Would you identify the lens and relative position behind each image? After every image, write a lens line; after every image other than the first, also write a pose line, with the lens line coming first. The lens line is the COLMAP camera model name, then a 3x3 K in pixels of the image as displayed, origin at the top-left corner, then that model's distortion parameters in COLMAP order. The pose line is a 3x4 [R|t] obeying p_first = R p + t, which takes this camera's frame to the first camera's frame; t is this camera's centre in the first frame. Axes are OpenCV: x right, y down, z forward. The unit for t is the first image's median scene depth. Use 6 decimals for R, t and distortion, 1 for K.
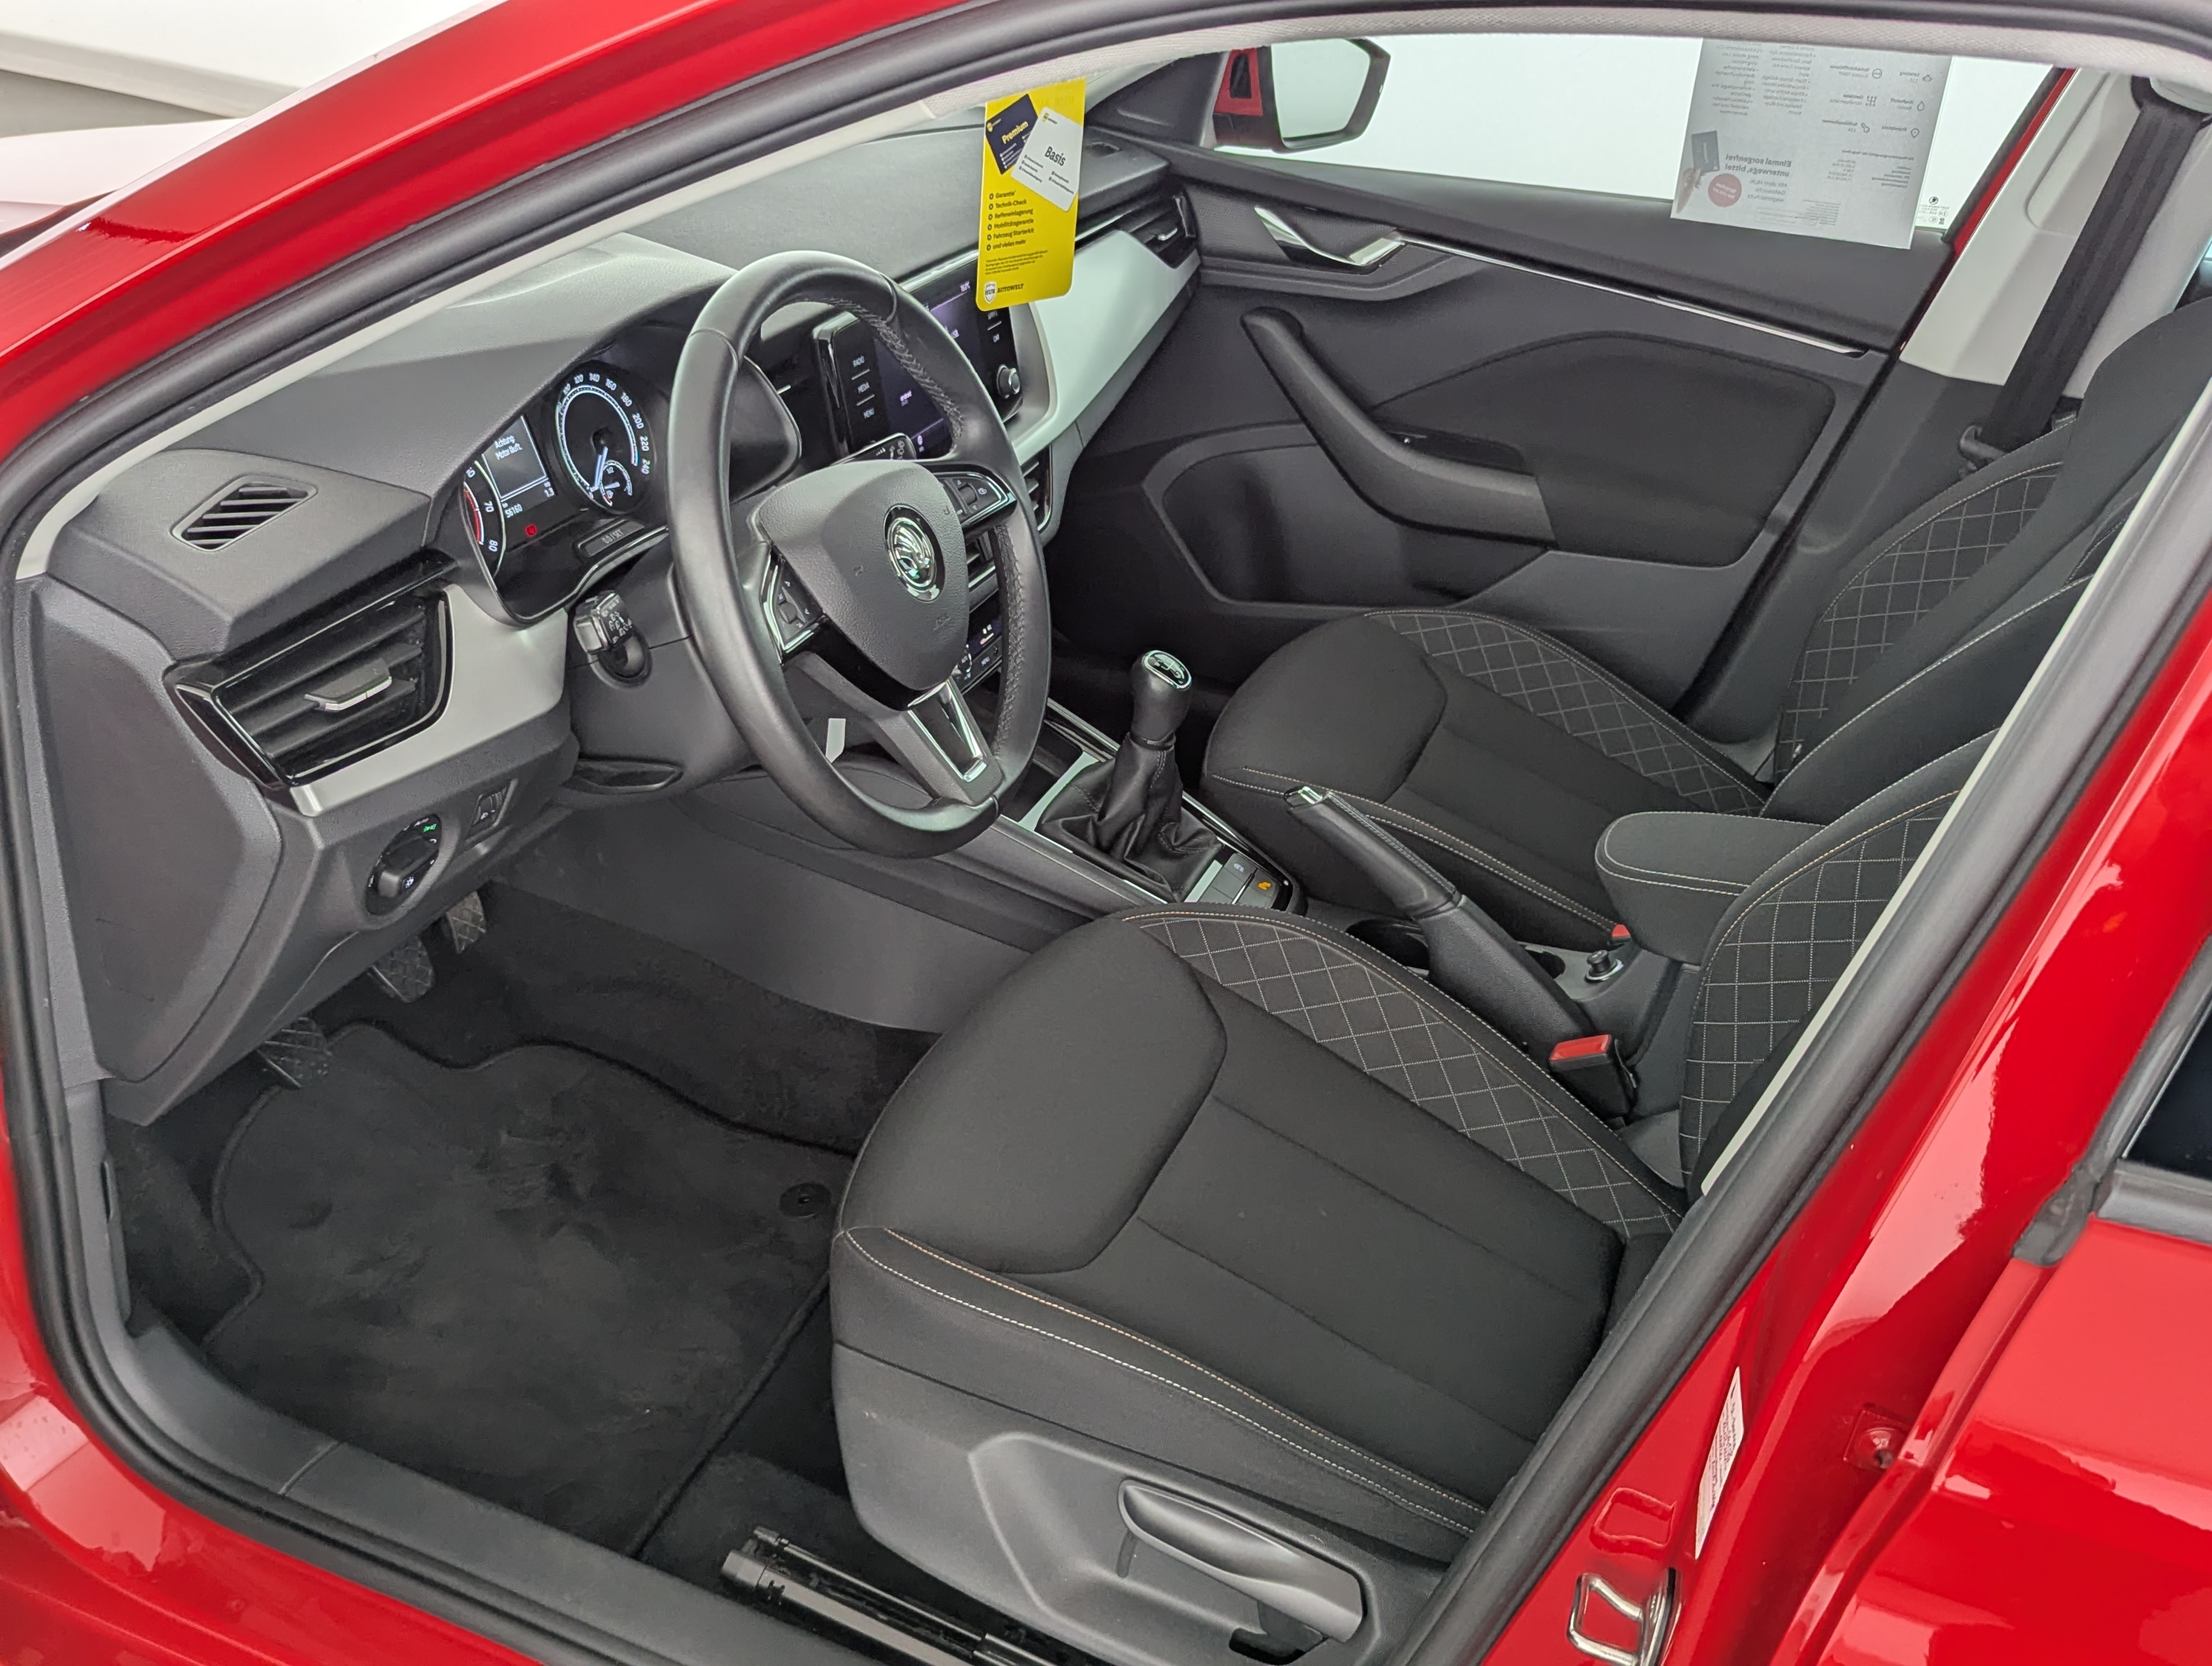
lens RADIAL K [[2171.8, 0, 1106.0], [0, 2171.8, 833.0], [0, 0, 1]] dist [0.052598, -0.010749]
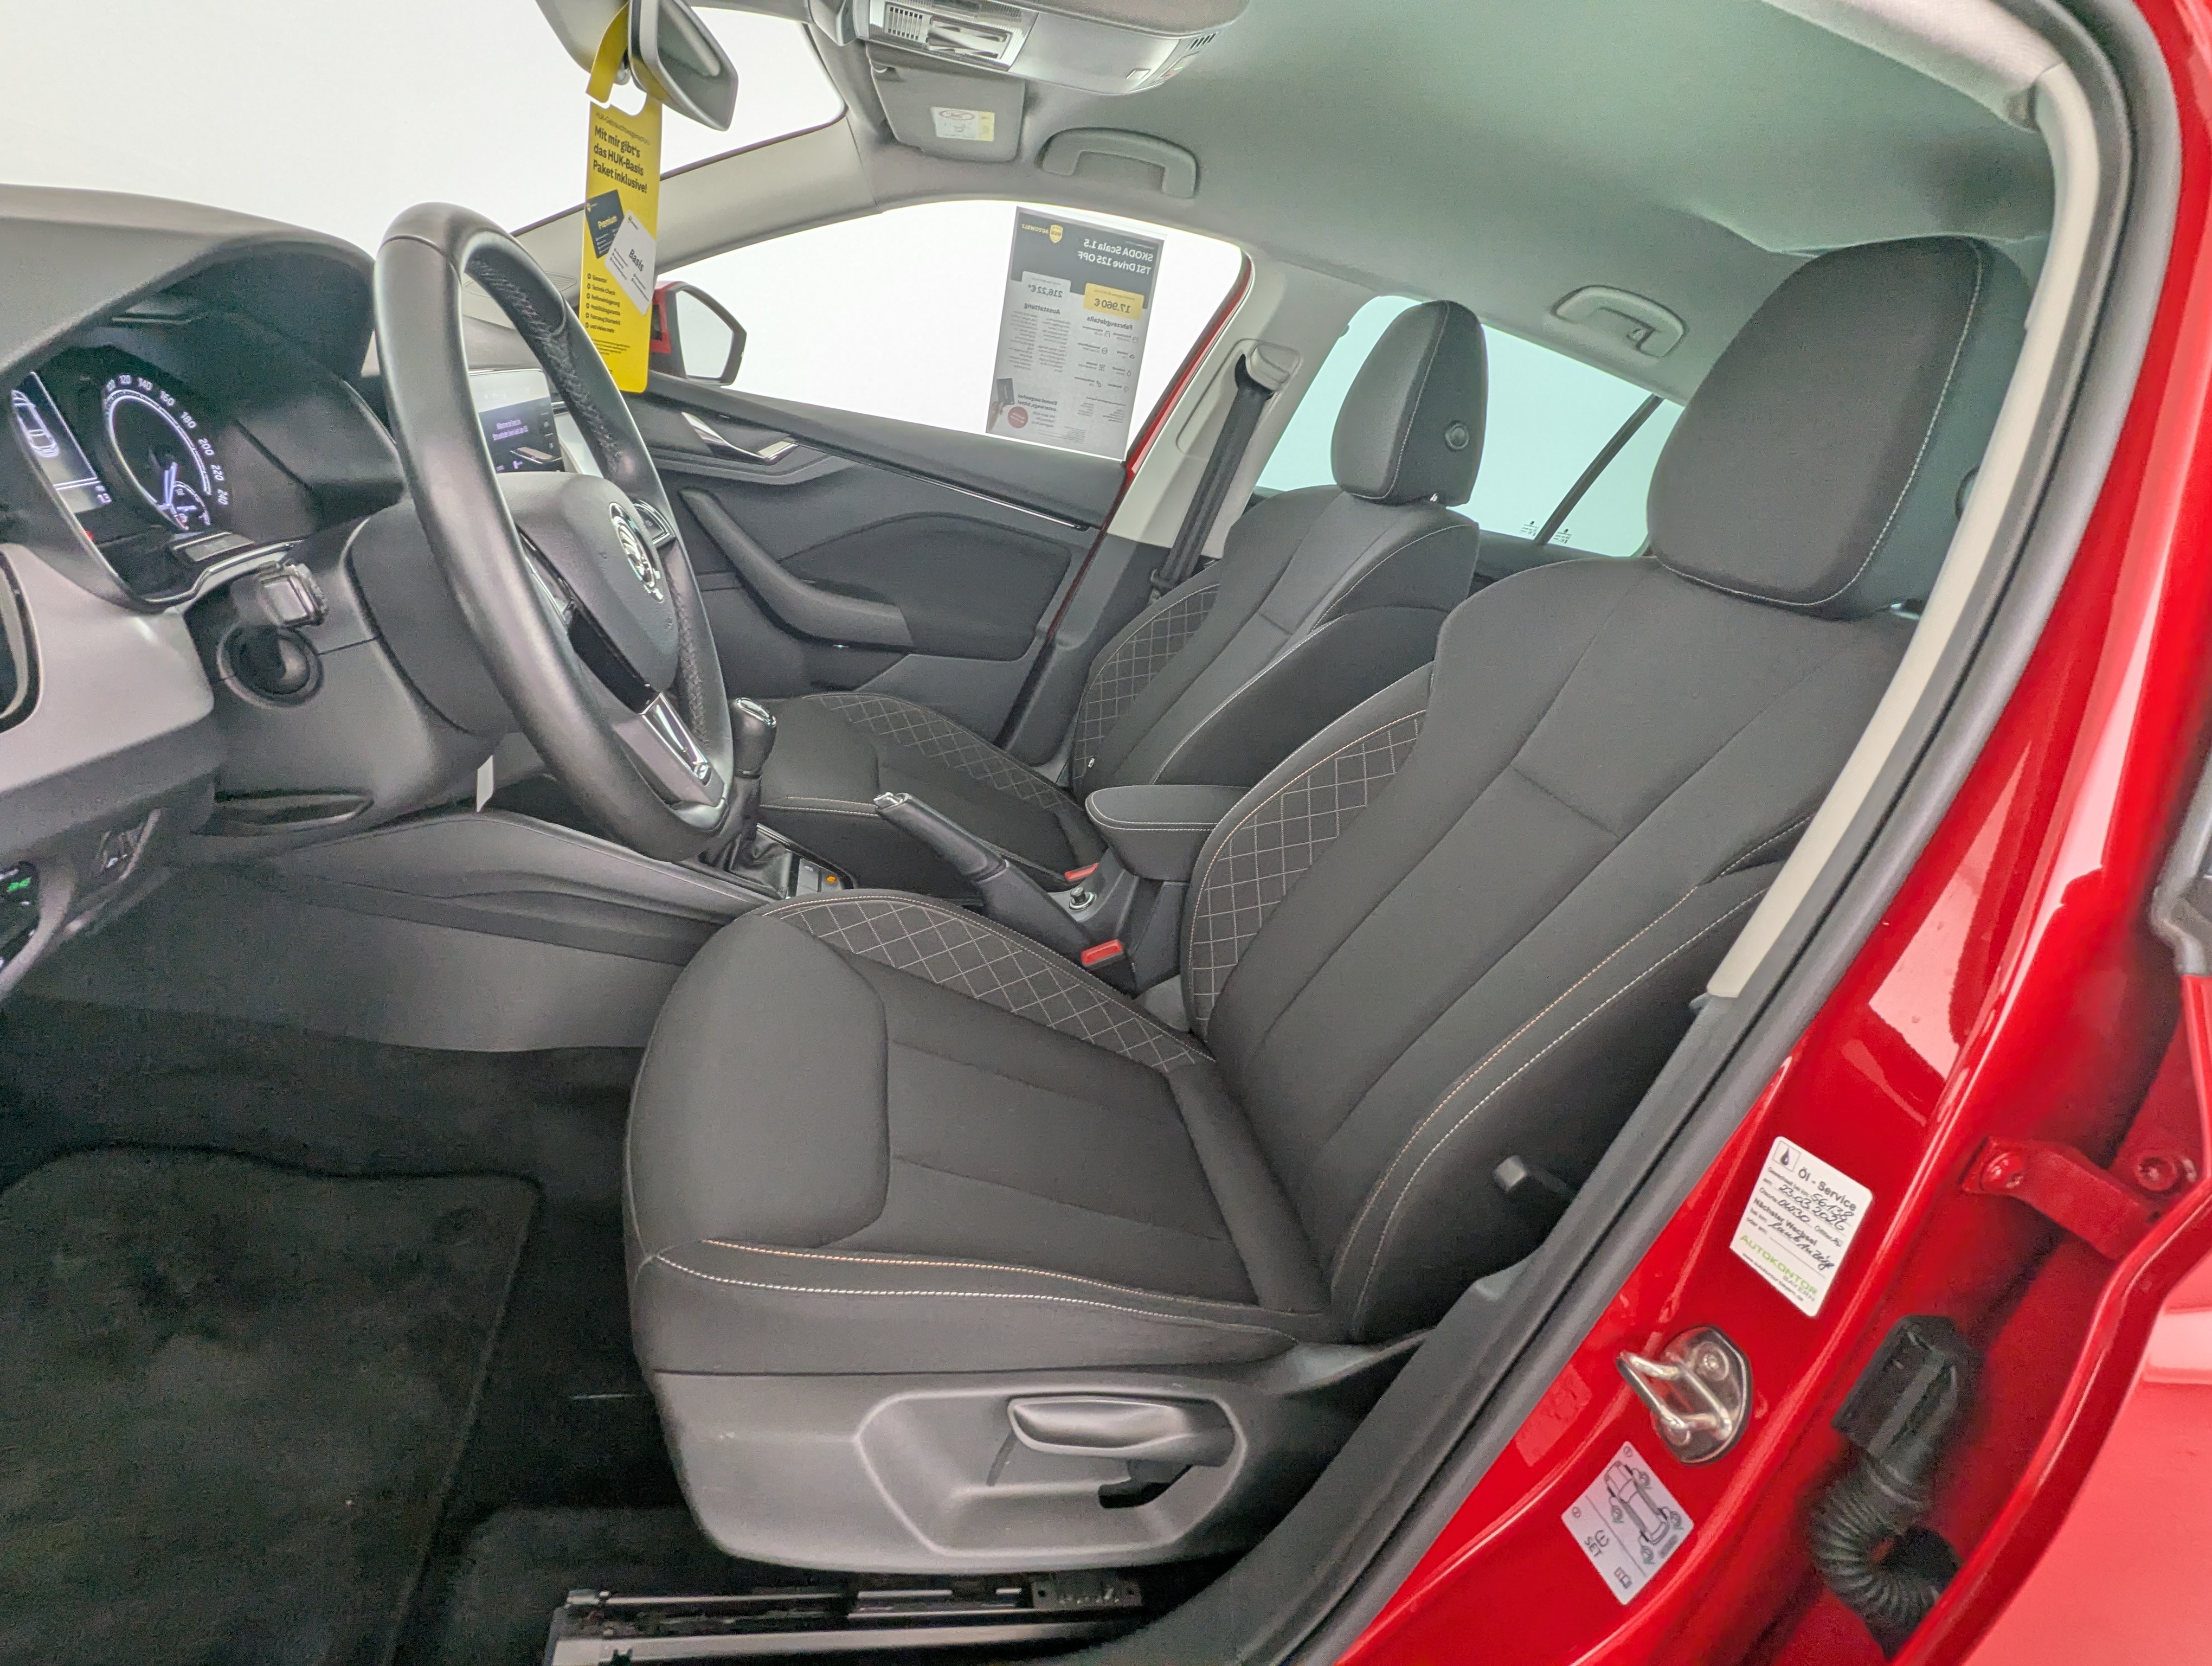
lens RADIAL K [[1063.9, 0, 1106.2], [0, 1063.9, 841.1], [0, 0, 1]] dist [-0.003302, 0.001484]
pose [[0.813079, -0.113238, 0.571034, -0.160051], [0.134440, 0.990909, 0.005075, 0.020774], [-0.566417, 0.072644, 0.820911, 0.382897]]
